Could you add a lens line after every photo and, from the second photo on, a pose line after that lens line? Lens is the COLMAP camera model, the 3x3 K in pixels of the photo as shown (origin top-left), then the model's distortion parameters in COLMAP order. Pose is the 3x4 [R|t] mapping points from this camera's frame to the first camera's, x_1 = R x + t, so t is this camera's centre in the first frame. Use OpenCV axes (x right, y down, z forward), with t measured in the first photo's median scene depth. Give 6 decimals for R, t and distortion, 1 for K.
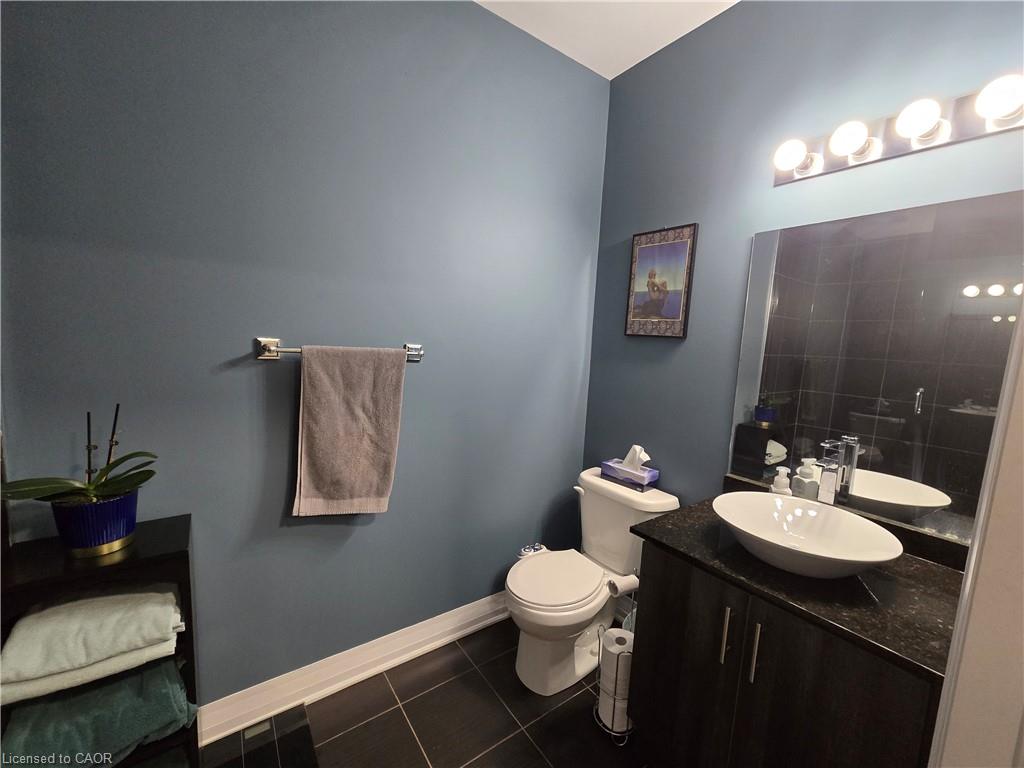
lens RADIAL K [[421.0, 0, 505.7], [0, 421.0, 383.2], [0, 0, 1]] dist [-0.002883, -0.000745]
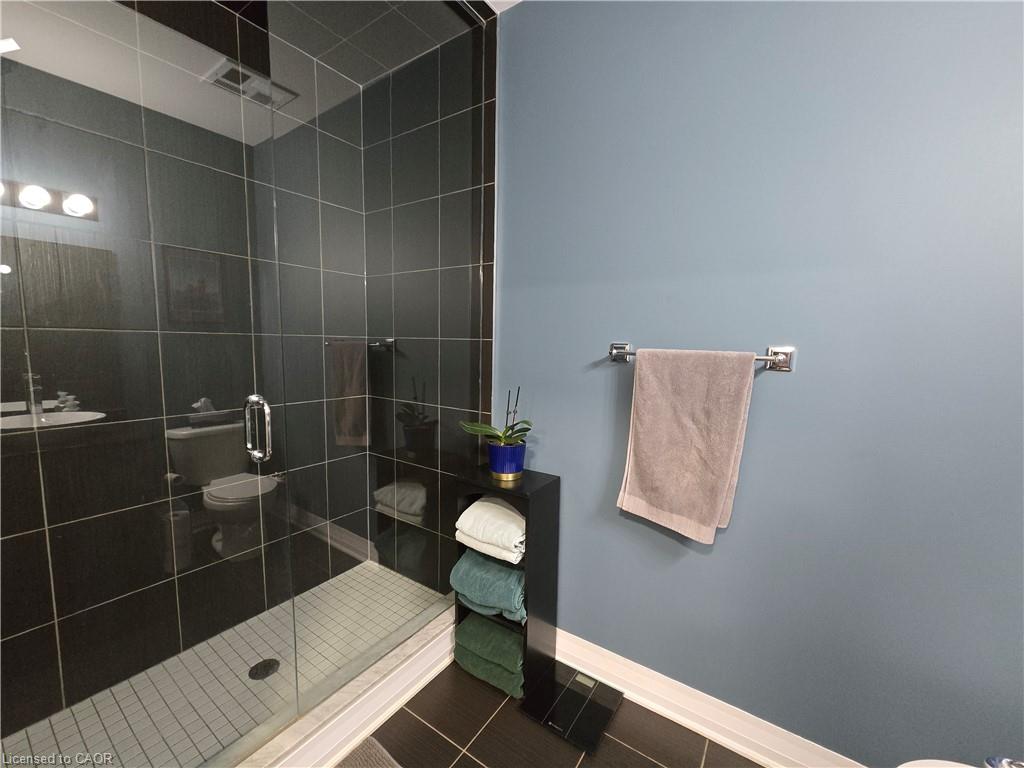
lens RADIAL K [[421.0, 0, 506.3], [0, 421.0, 381.7], [0, 0, 1]] dist [-0.002883, -0.000745]
pose [[0.334973, 0.050193, -0.940890, 0.382640], [-0.100267, 0.994809, 0.017372, 0.007147], [0.936878, 0.088521, 0.338267, 0.327099]]
